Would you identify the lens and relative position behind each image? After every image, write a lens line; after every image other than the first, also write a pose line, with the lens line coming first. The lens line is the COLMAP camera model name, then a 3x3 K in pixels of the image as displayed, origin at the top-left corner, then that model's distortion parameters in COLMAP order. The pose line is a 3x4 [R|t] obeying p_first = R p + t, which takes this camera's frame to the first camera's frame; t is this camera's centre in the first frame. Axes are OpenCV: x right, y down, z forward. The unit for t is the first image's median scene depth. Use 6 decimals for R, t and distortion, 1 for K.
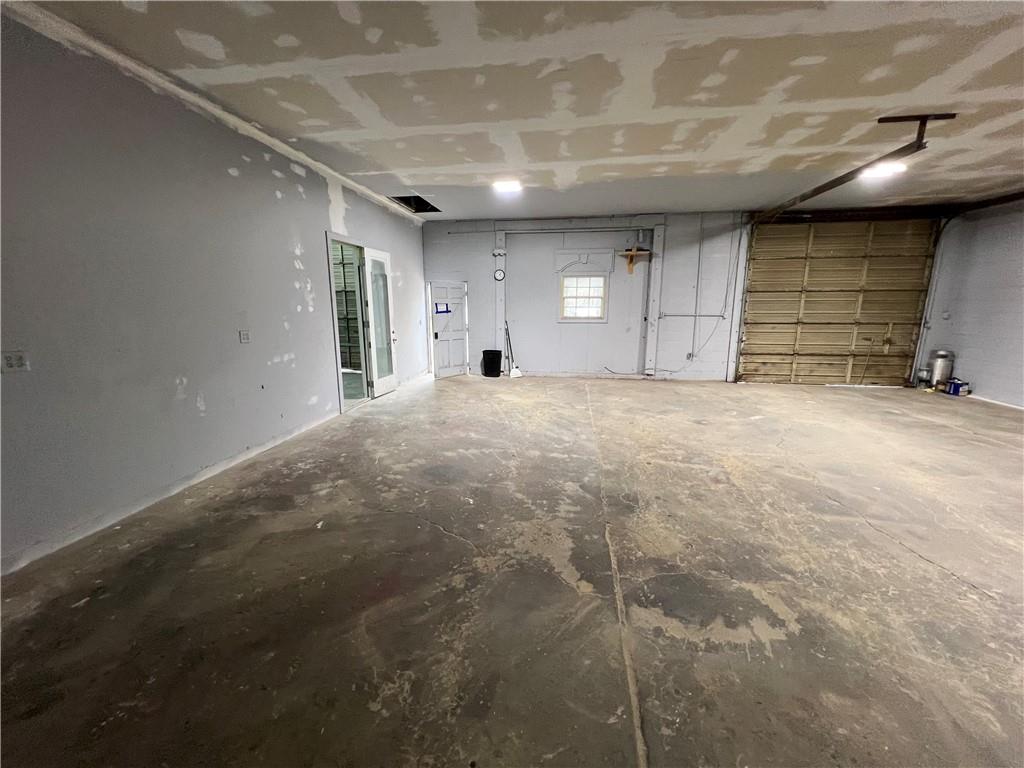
lens RADIAL K [[407.4, 0, 511.9], [0, 407.4, 382.3], [0, 0, 1]] dist [0.000325, -0.000019]
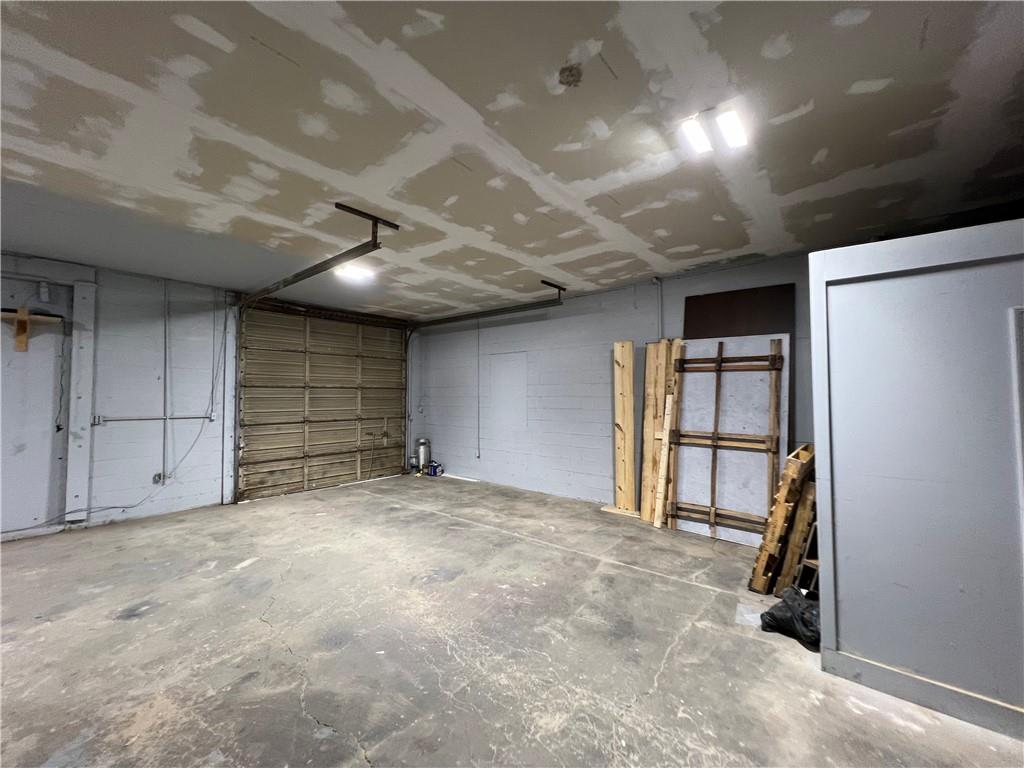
lens RADIAL K [[407.4, 0, 511.4], [0, 407.4, 381.7], [0, 0, 1]] dist [0.000325, -0.000019]
pose [[0.518982, 0.031442, 0.854207, 0.274044], [0.164266, 0.977028, -0.135764, -0.056932], [-0.838853, 0.210777, 0.501895, 0.241683]]
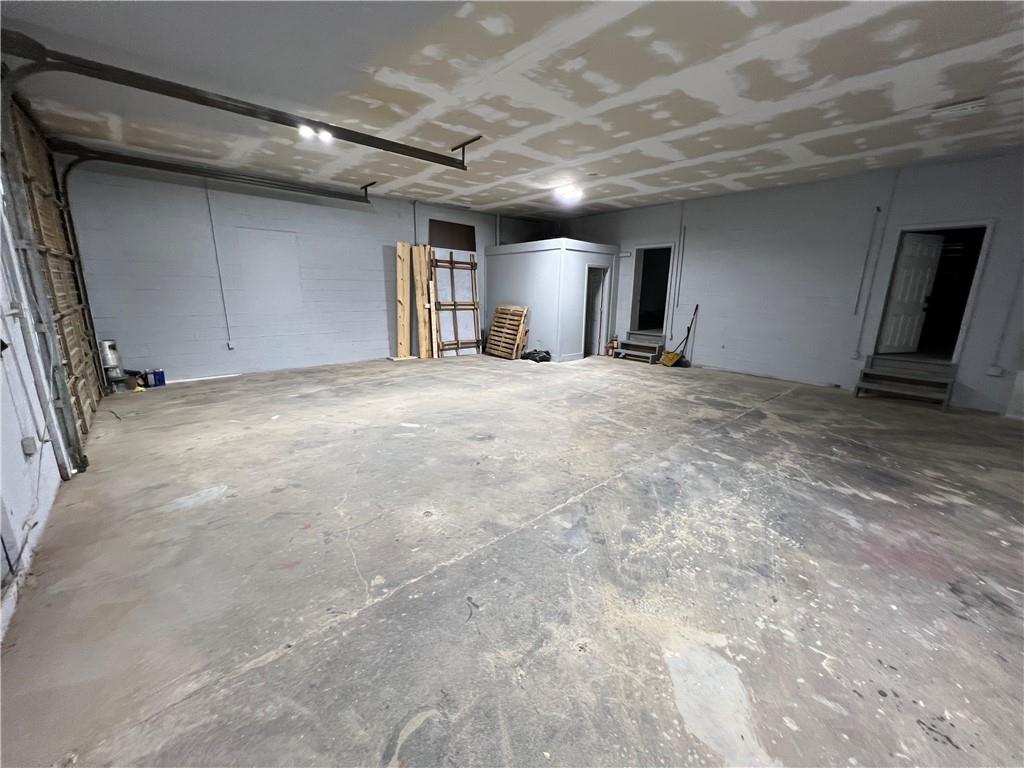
lens RADIAL K [[407.4, 0, 510.4], [0, 407.4, 382.3], [0, 0, 1]] dist [0.000325, -0.000019]
pose [[-0.771178, -0.157612, 0.616801, -0.048745], [0.106071, 0.923514, 0.368606, -0.321231], [-0.627721, 0.349685, -0.695476, 1.671123]]
